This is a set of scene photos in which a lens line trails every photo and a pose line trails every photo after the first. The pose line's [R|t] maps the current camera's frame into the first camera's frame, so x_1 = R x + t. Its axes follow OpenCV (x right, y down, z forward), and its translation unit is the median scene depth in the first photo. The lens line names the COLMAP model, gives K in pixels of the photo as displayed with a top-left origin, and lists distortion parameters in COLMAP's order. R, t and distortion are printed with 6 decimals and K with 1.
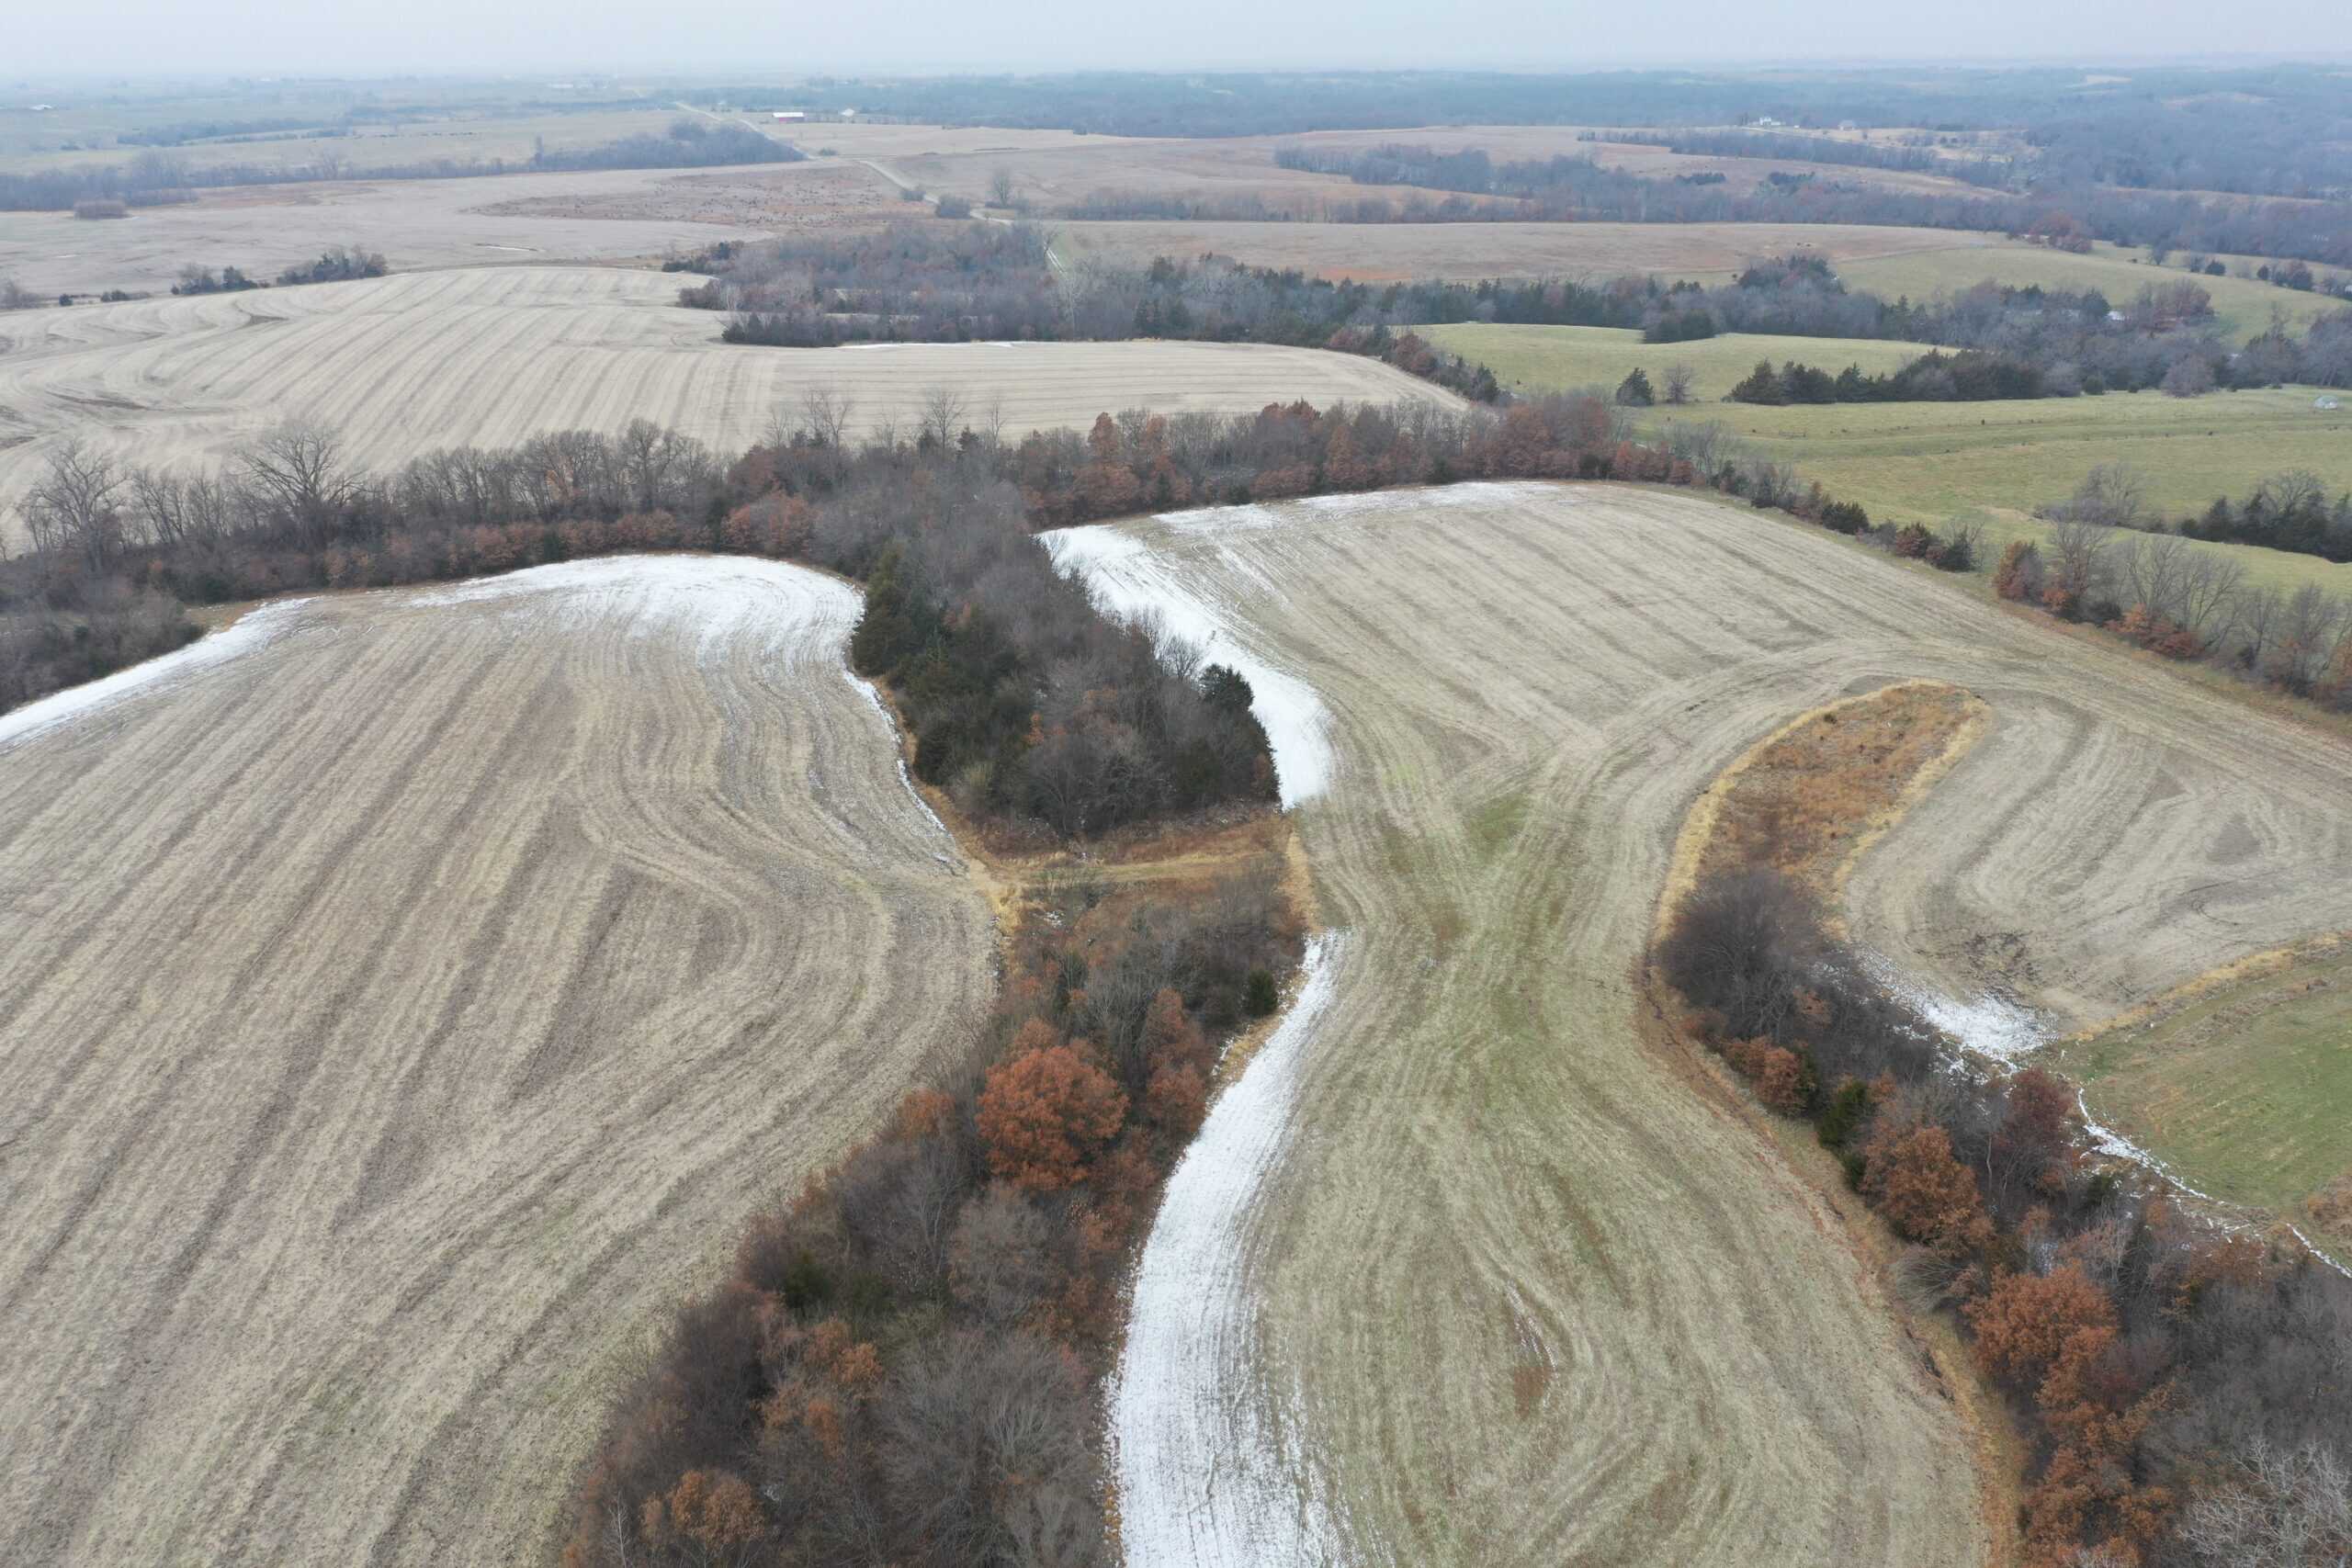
lens RADIAL K [[1869.2, 0, 1167.6], [0, 1869.2, 740.2], [0, 0, 1]] dist [-0.003873, -0.006667]
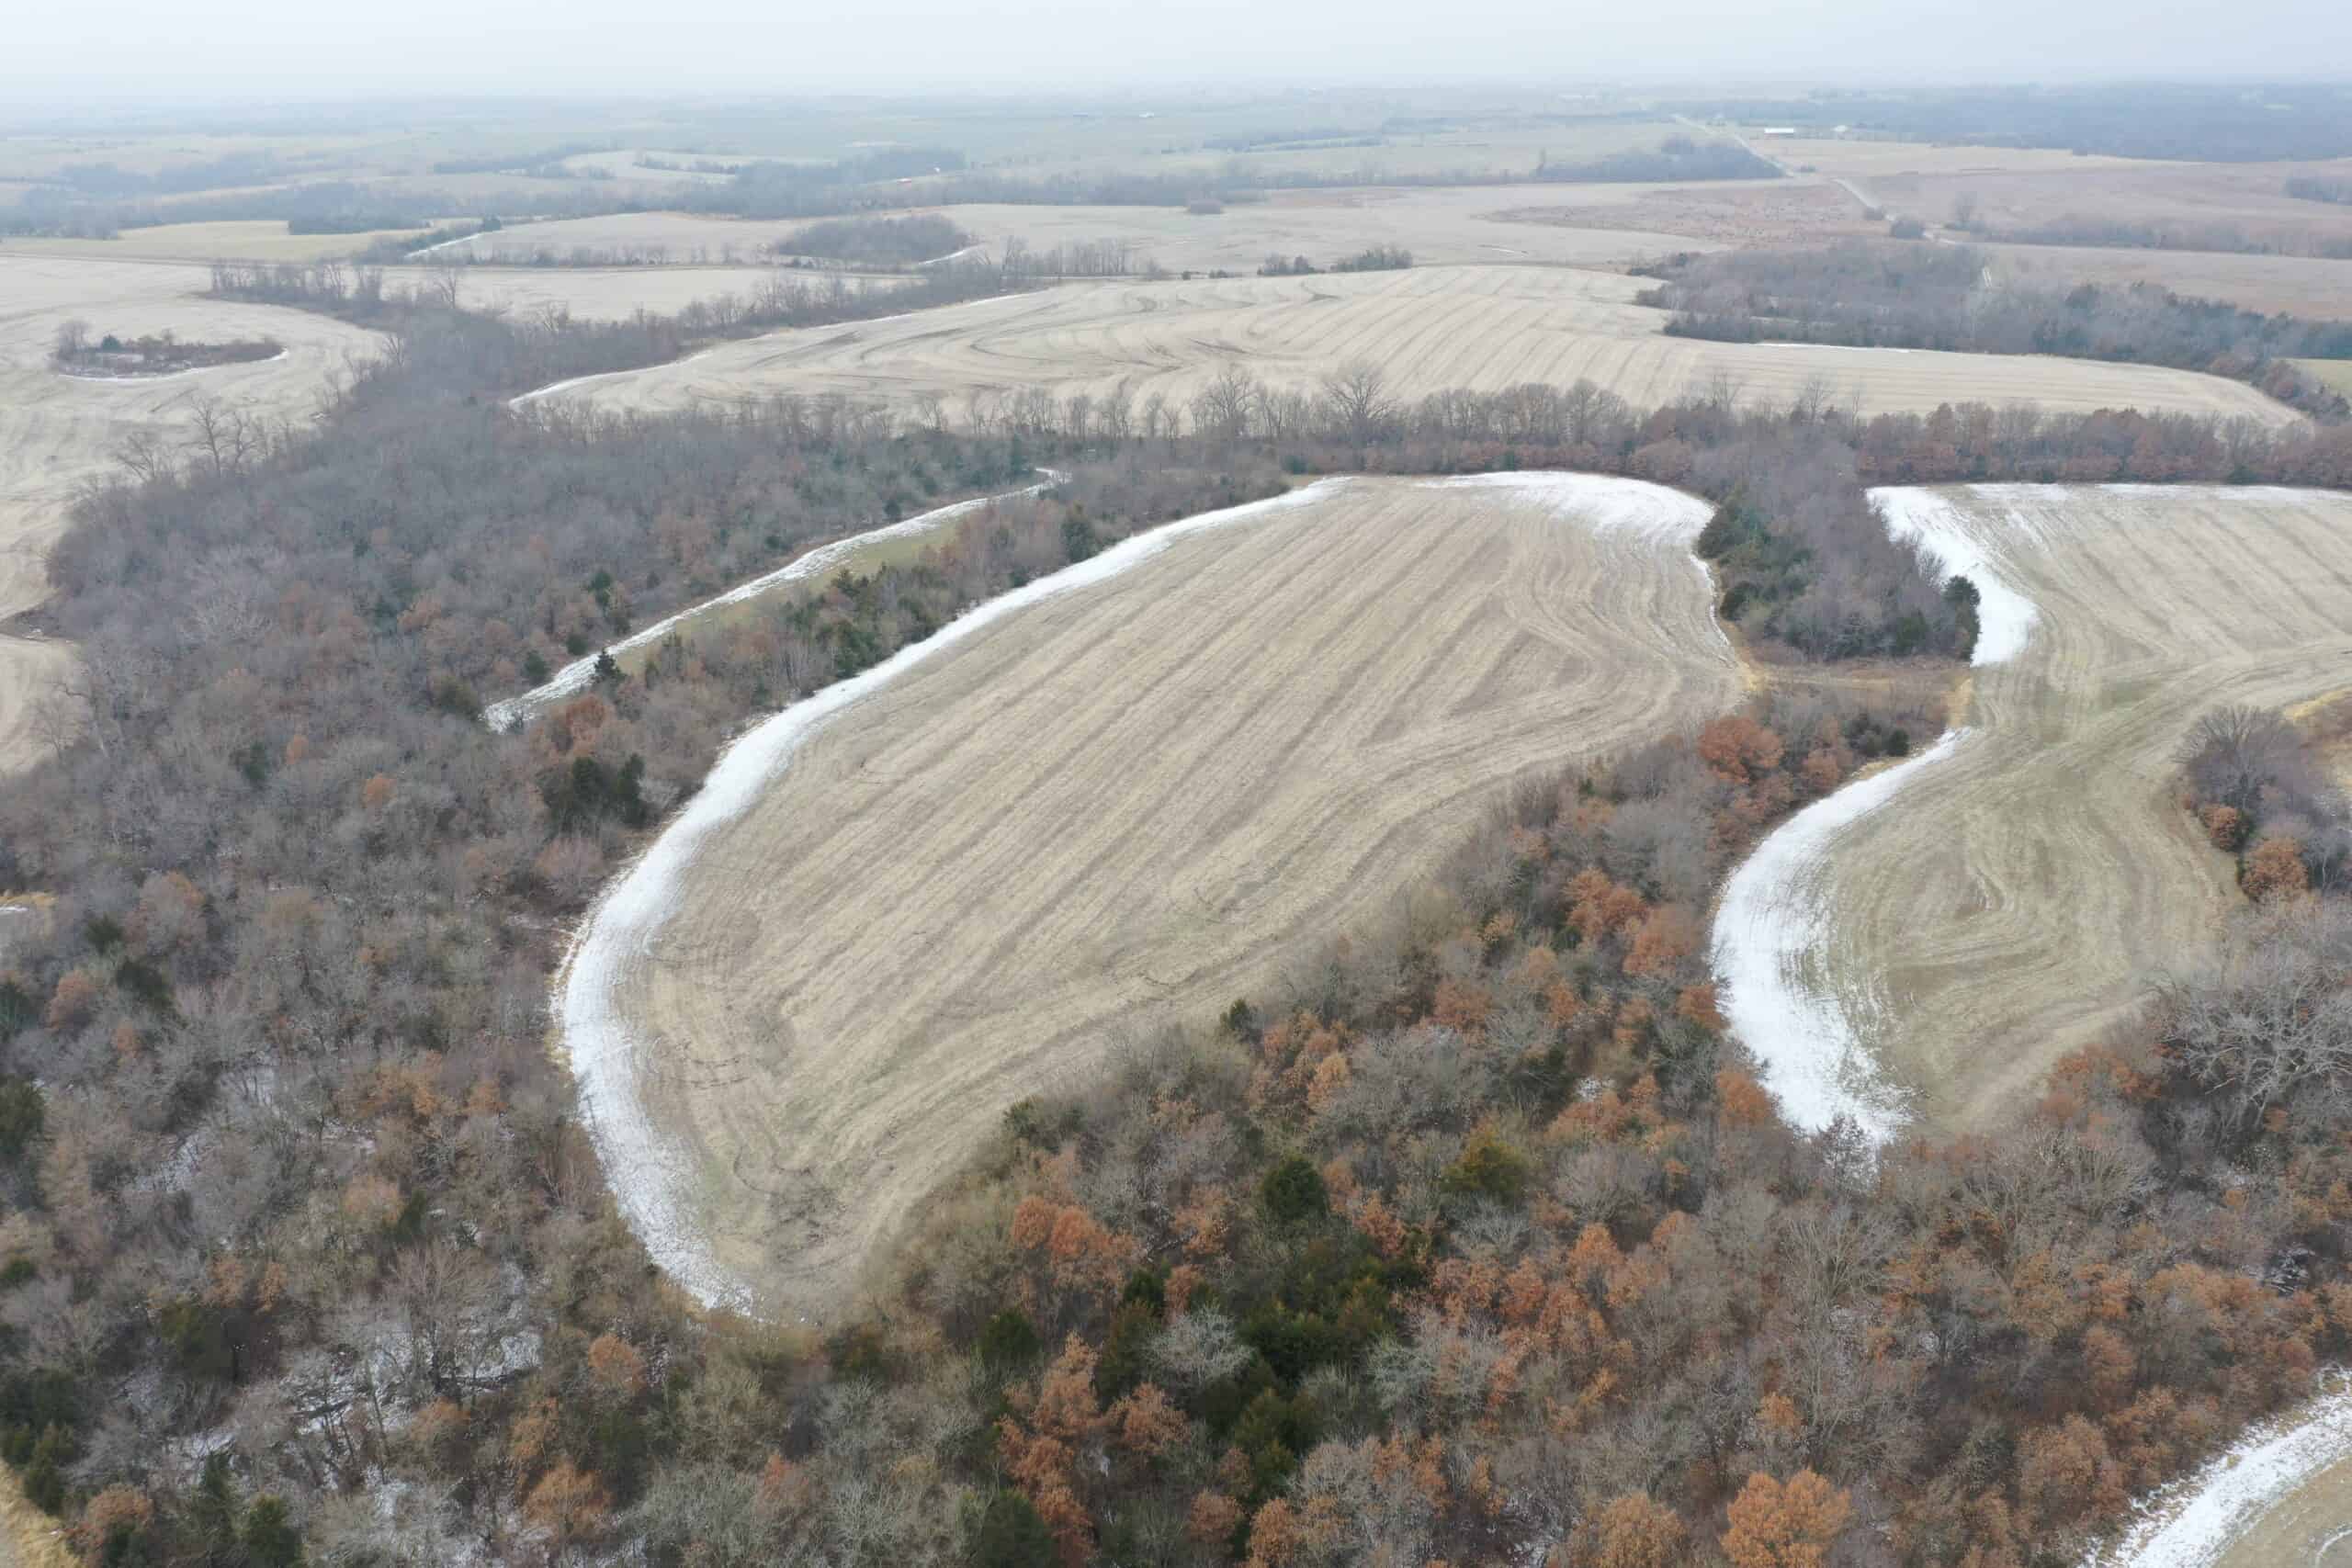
lens RADIAL K [[1855.4, 0, 1167.9], [0, 1855.4, 775.0], [0, 0, 1]] dist [-0.005280, 0.003248]
pose [[0.878149, 0.166098, -0.448627, 0.164696], [-0.158602, 0.985835, 0.054544, 0.133211], [0.451331, 0.023256, 0.892053, -0.528529]]
